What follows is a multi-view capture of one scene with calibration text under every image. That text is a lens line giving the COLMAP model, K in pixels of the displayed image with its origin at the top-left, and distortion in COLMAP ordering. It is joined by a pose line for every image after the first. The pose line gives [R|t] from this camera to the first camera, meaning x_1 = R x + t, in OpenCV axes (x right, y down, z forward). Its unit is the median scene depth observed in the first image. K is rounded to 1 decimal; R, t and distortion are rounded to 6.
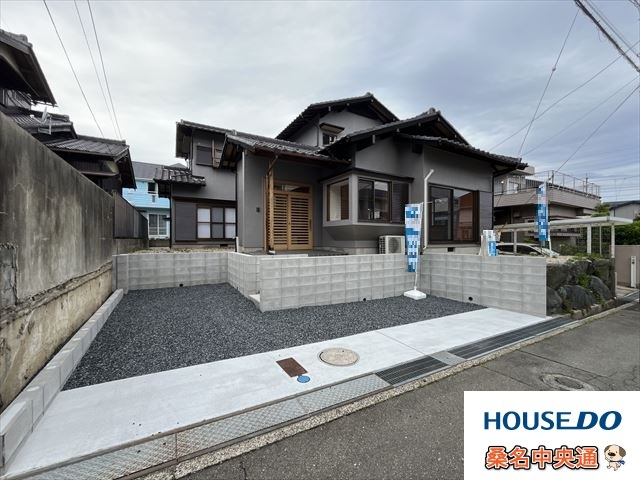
lens RADIAL K [[257.0, 0, 320.6], [0, 257.0, 239.9], [0, 0, 1]] dist [0.000156, 0.000008]
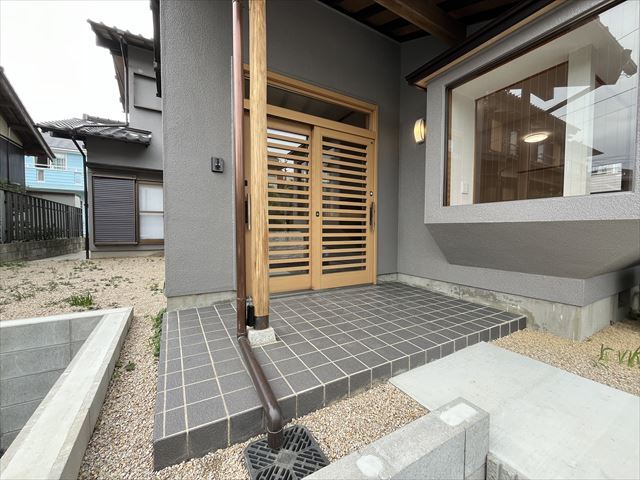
lens RADIAL K [[257.0, 0, 322.2], [0, 257.0, 240.5], [0, 0, 1]] dist [0.000156, 0.000008]
pose [[0.999999, 0.000357, -0.001568, -0.074458], [-0.000296, 0.999261, 0.038445, -0.026643], [0.001581, -0.038444, 0.999259, 0.431630]]
